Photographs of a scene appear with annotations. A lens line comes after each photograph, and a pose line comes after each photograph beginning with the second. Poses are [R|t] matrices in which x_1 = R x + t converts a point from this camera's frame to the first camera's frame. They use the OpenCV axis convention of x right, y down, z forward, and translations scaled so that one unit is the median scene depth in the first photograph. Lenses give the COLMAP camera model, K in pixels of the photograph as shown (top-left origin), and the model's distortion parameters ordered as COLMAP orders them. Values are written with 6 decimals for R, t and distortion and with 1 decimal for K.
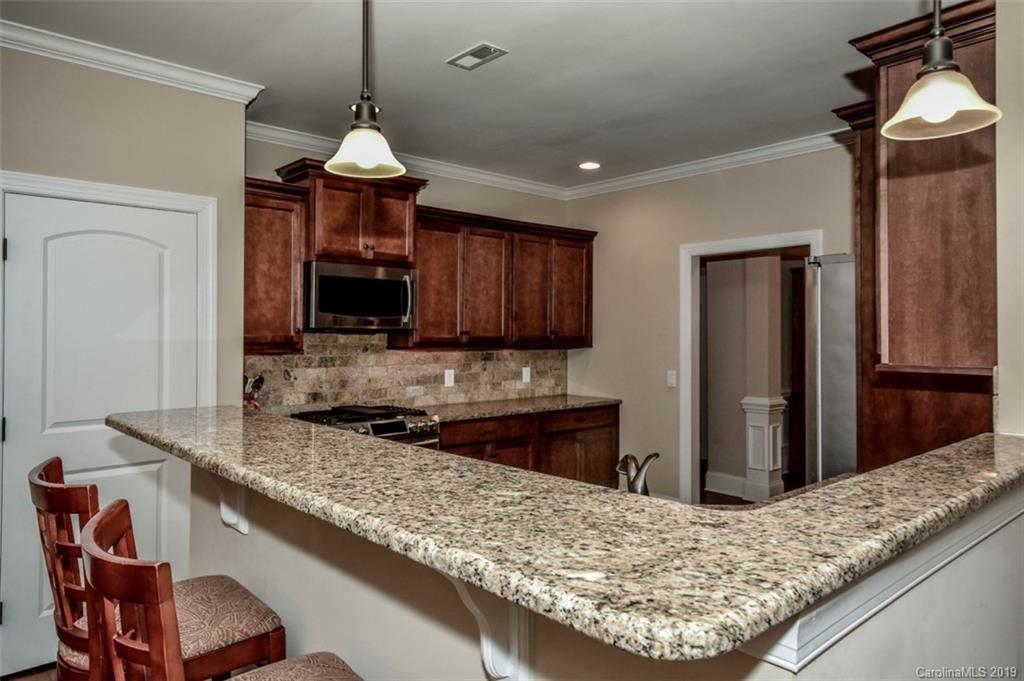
lens RADIAL K [[683.6, 0, 511.8], [0, 683.6, 330.7], [0, 0, 1]] dist [-0.010740, 0.002178]
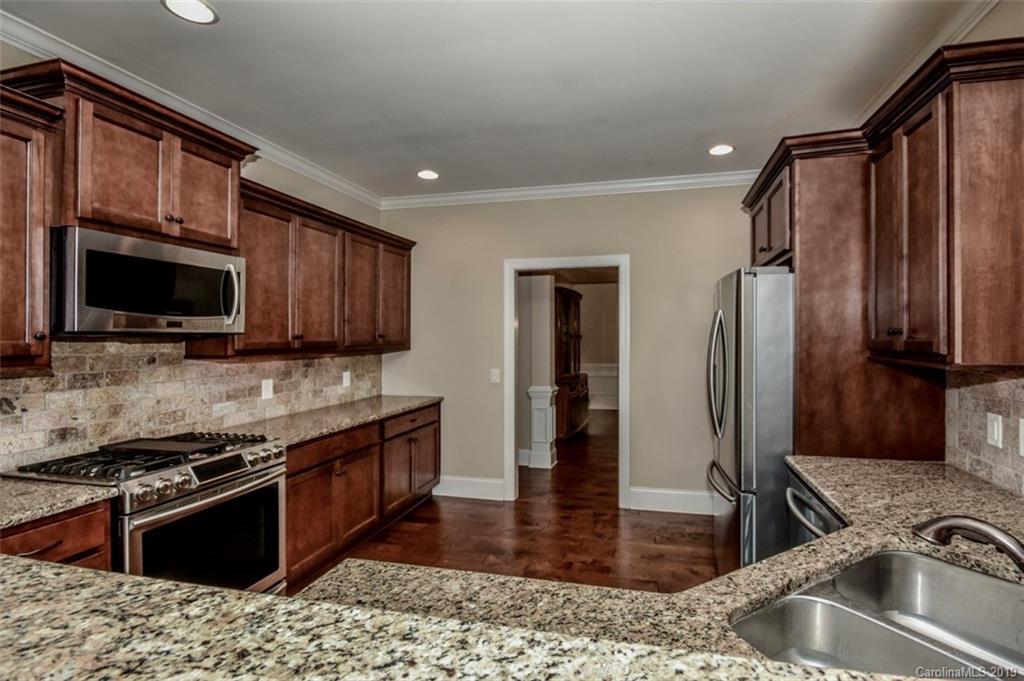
lens RADIAL K [[470.7, 0, 564.1], [0, 470.7, 336.7], [0, 0, 1]] dist [-0.001417, -0.004231]
pose [[0.805154, -0.006894, 0.593026, -0.159478], [0.003831, 0.999972, 0.006423, -0.000062], [-0.593053, -0.002900, 0.805158, 0.330269]]
